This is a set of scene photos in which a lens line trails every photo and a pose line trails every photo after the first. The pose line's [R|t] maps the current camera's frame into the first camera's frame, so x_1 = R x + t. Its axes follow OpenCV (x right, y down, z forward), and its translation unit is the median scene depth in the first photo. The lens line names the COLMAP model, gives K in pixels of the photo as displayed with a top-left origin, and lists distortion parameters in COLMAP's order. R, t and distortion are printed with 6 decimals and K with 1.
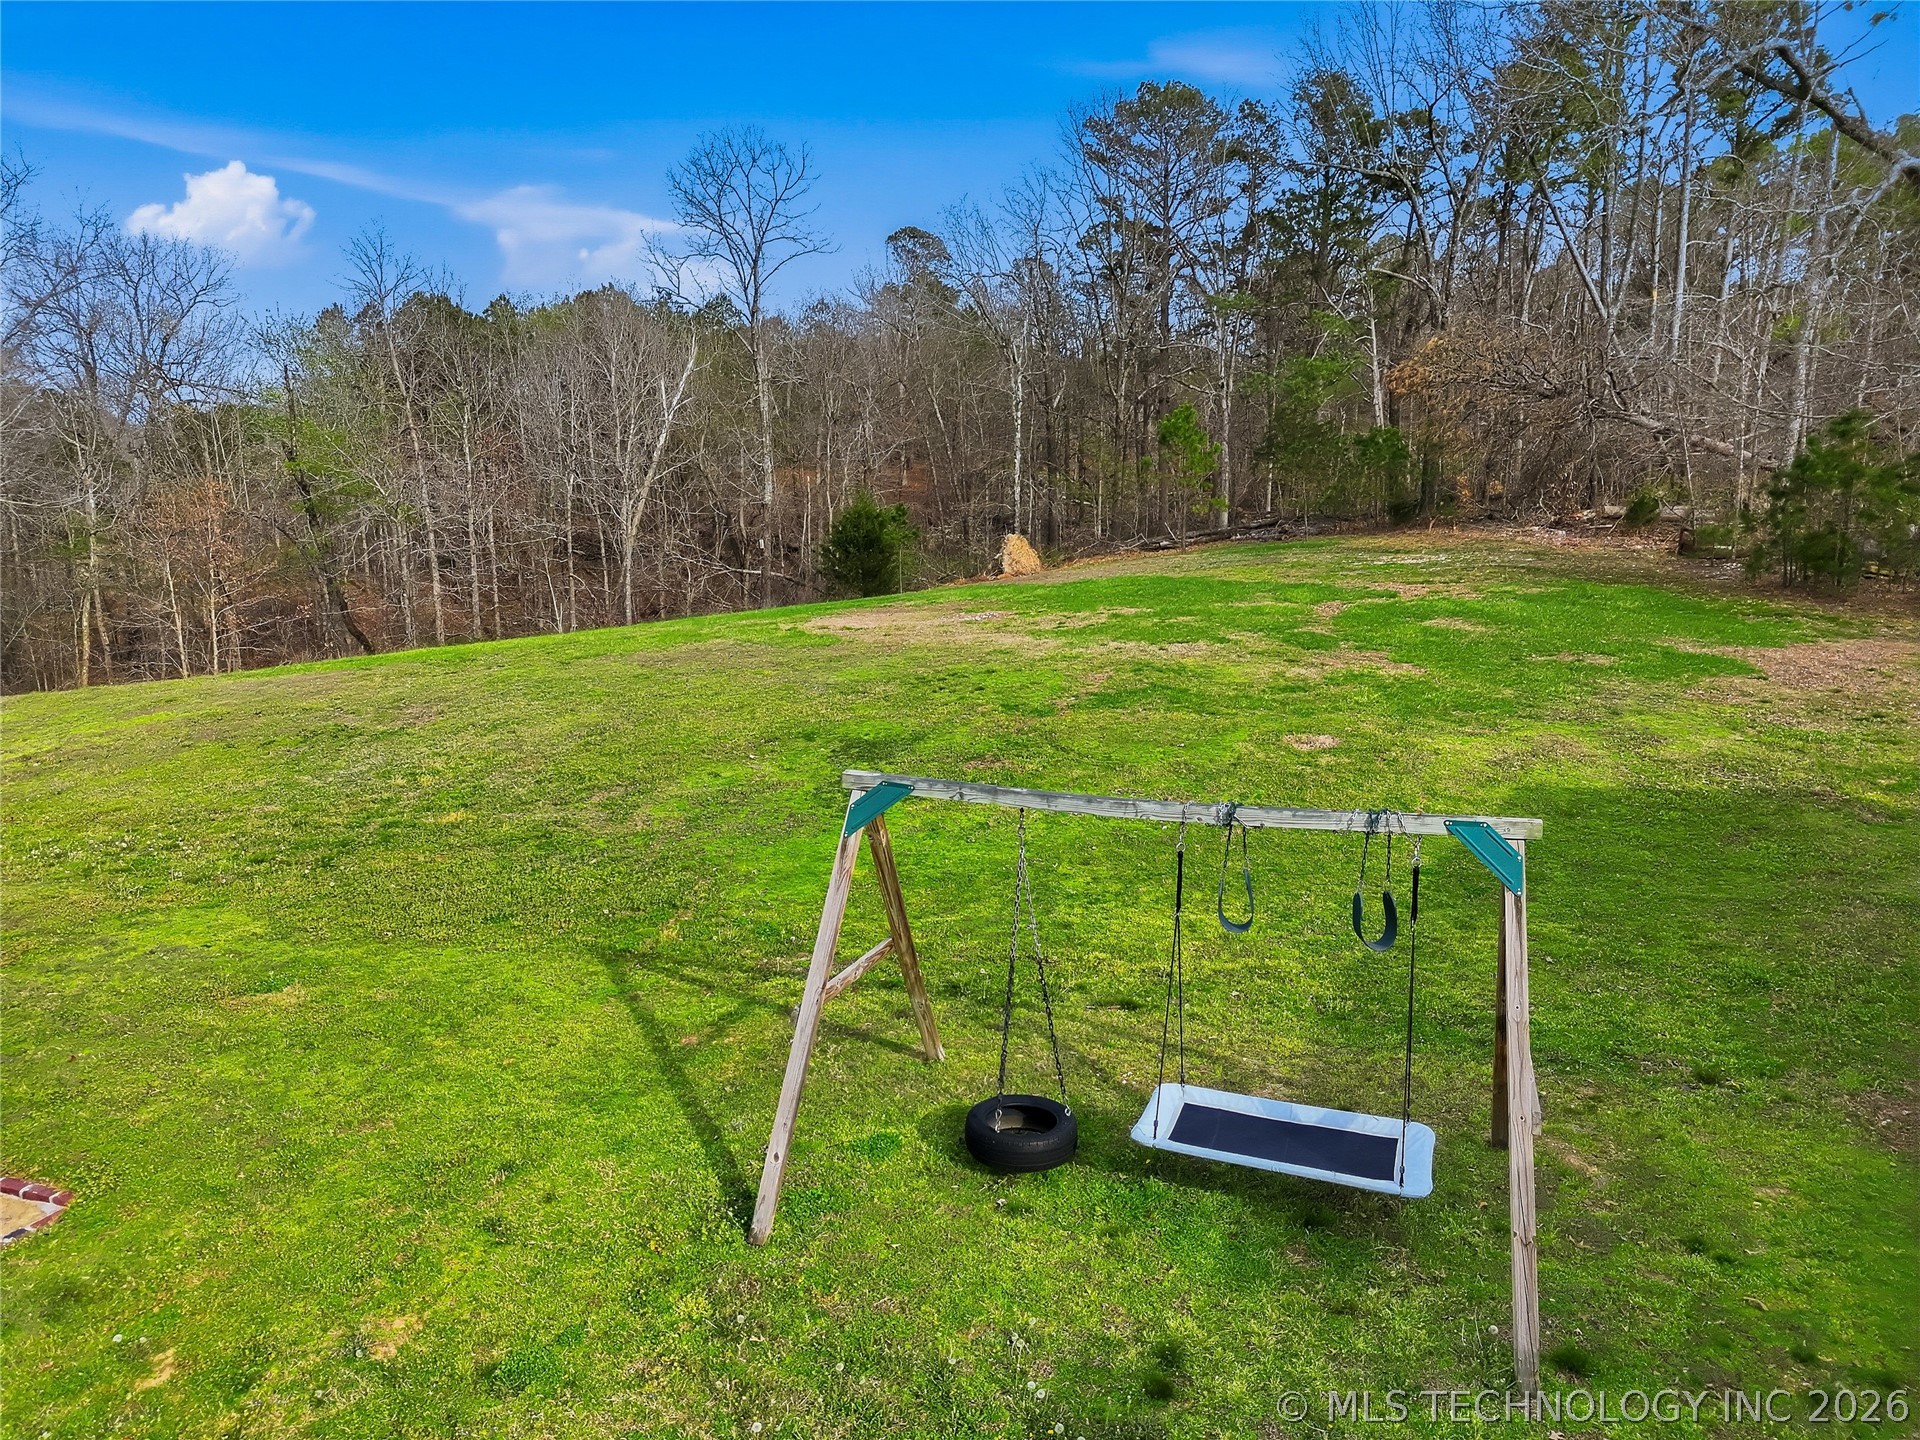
lens RADIAL K [[1348.7, 0, 965.6], [0, 1348.7, 723.4], [0, 0, 1]] dist [0.060135, -0.043455]
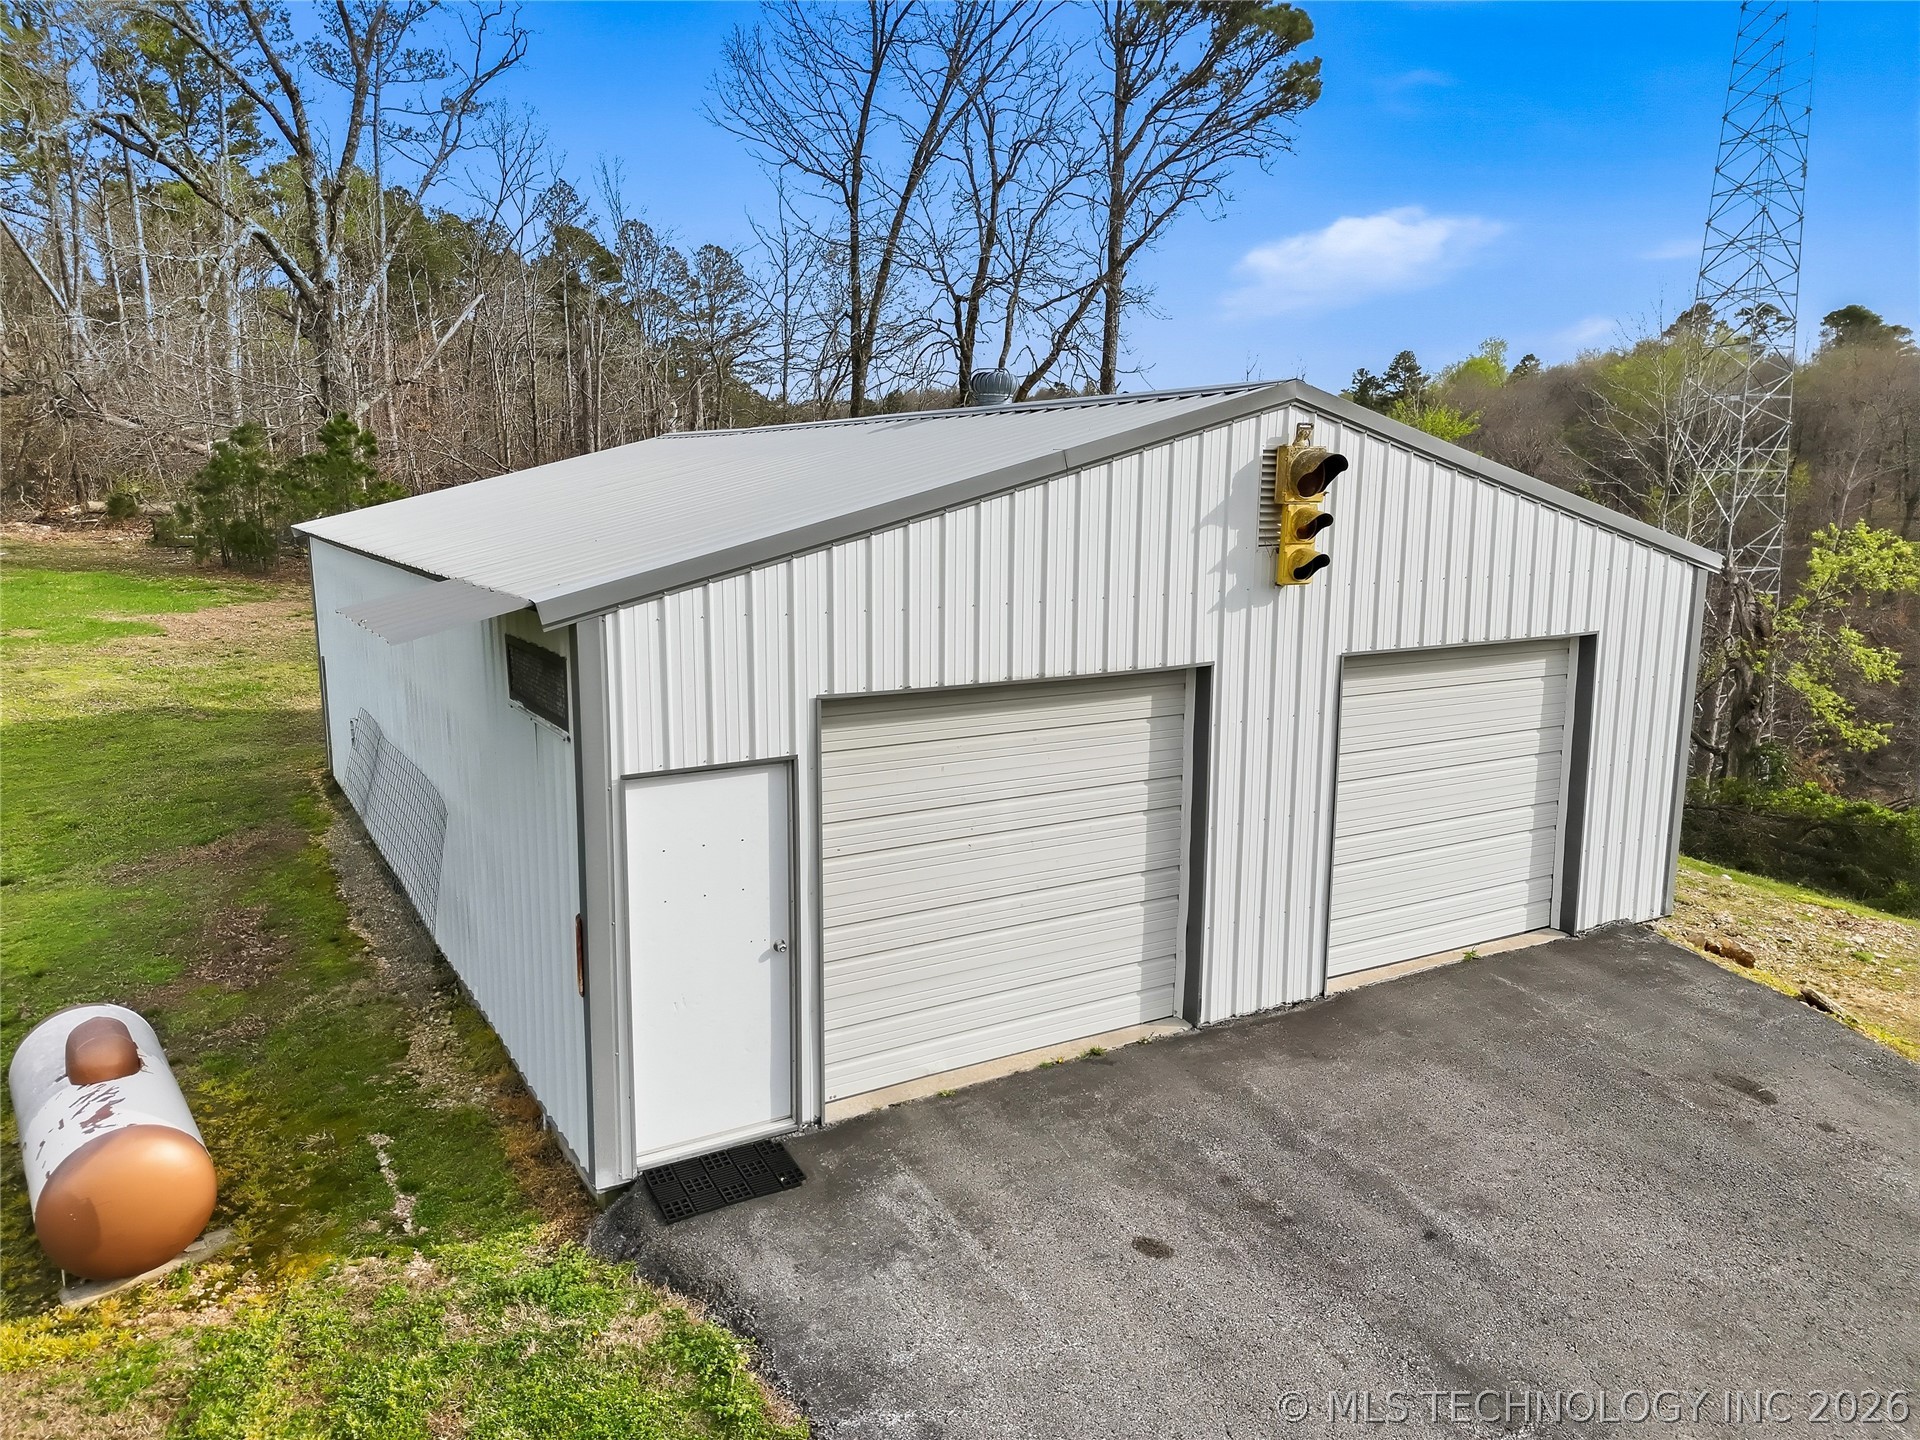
lens RADIAL K [[1348.7, 0, 961.5], [0, 1348.7, 722.0], [0, 0, 1]] dist [0.060135, -0.043455]
pose [[0.587805, -0.139633, 0.796861, -0.002350], [0.139141, 0.987764, 0.070447, 0.027923], [-0.796947, 0.069467, 0.600041, -0.160677]]
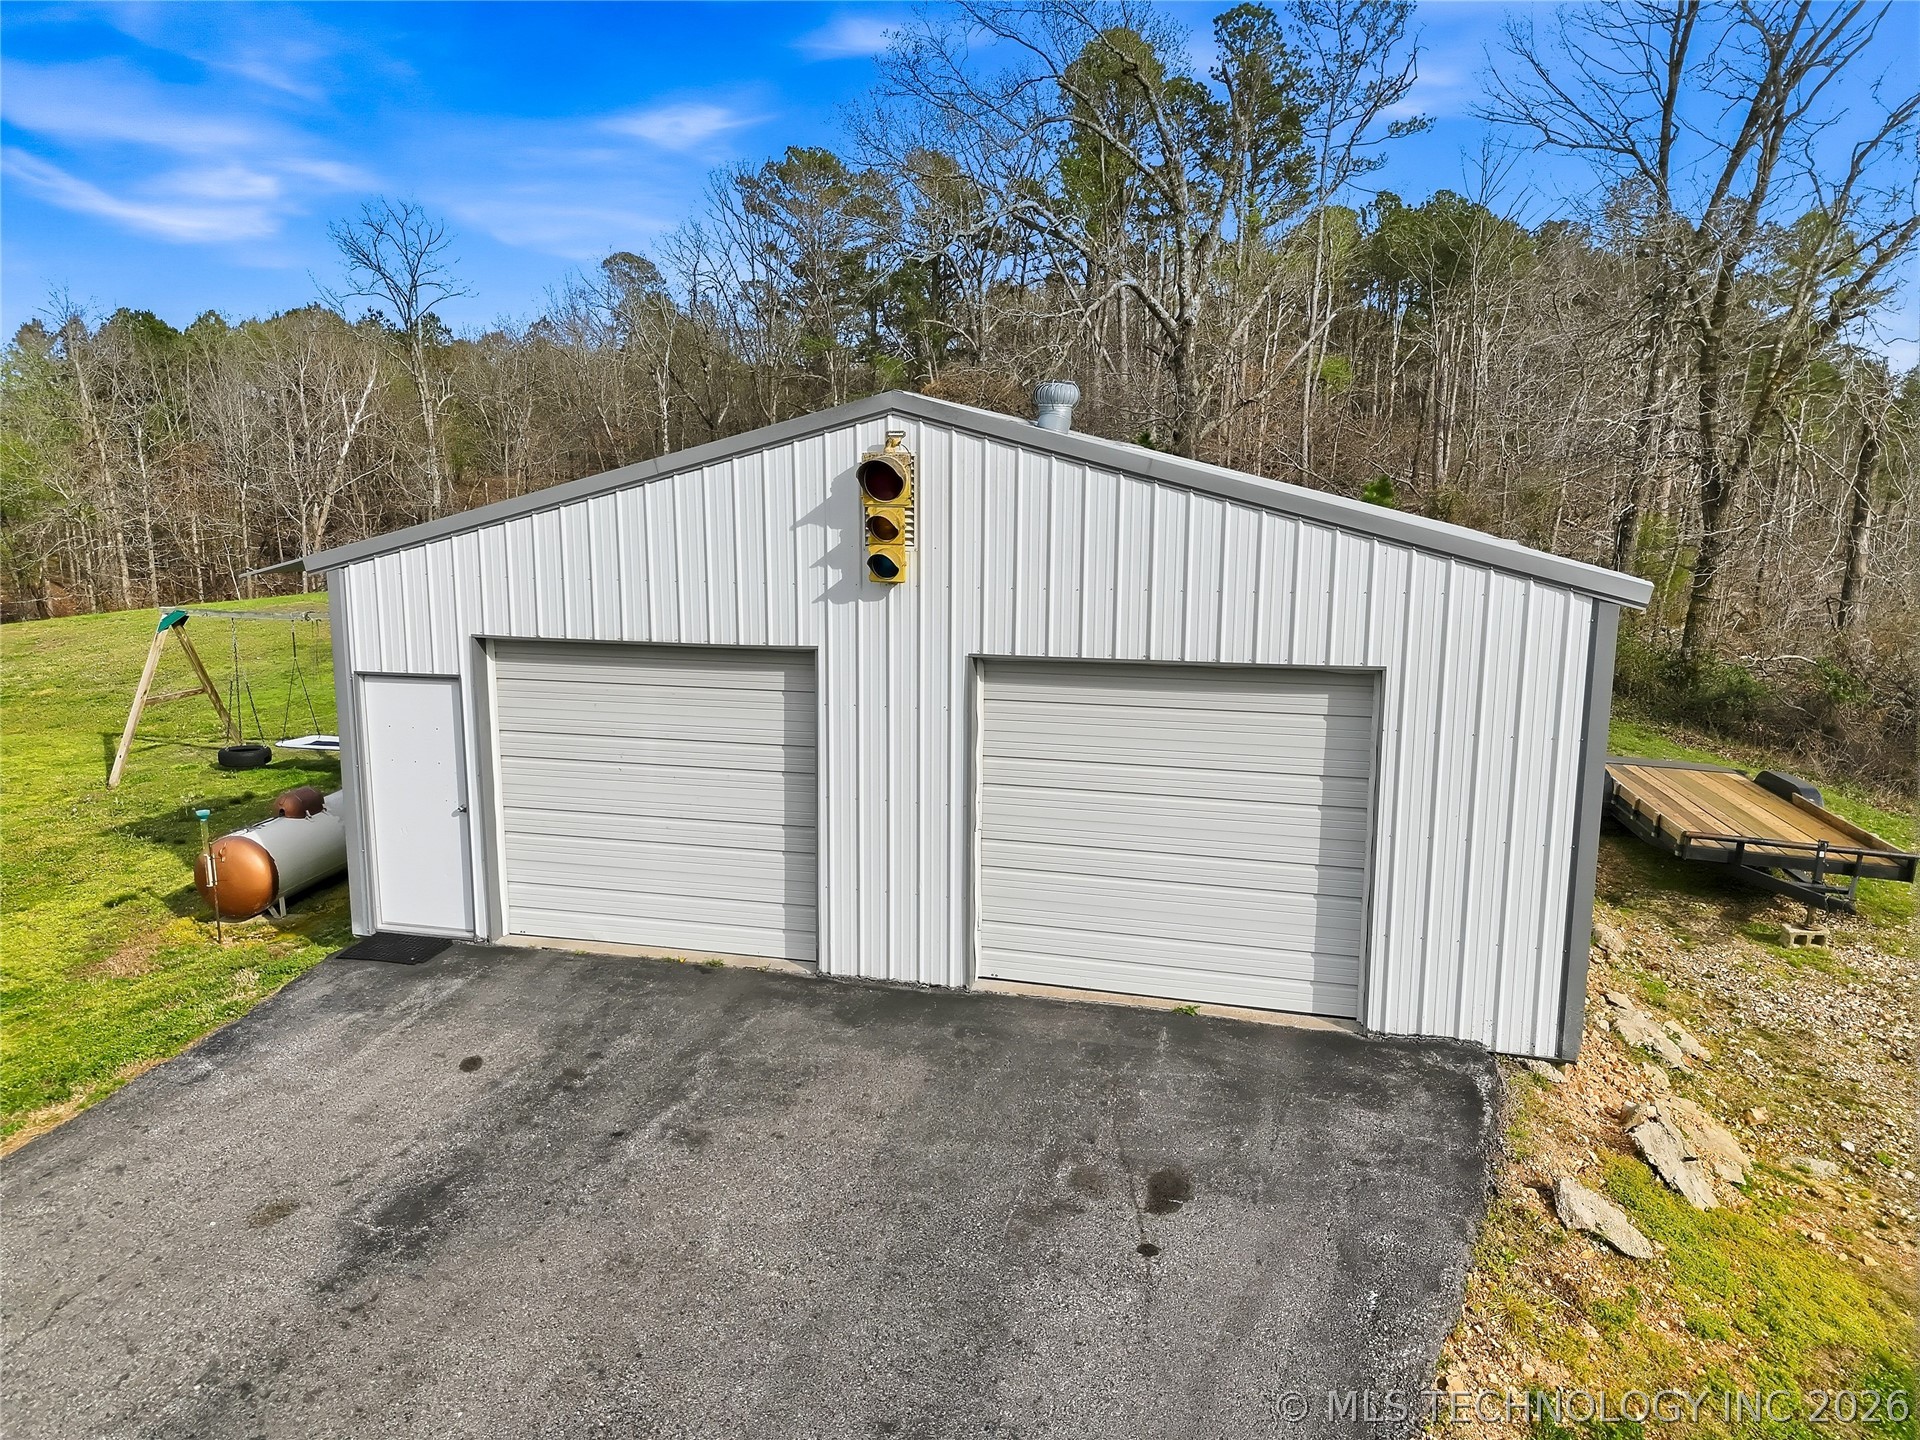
lens RADIAL K [[1348.7, 0, 957.8], [0, 1348.7, 716.0], [0, 0, 1]] dist [0.060135, -0.043455]
pose [[0.989953, -0.023330, 0.139461, 0.184443], [0.024757, 0.999657, -0.008512, 0.054198], [-0.139214, 0.011879, 0.990191, -0.305143]]
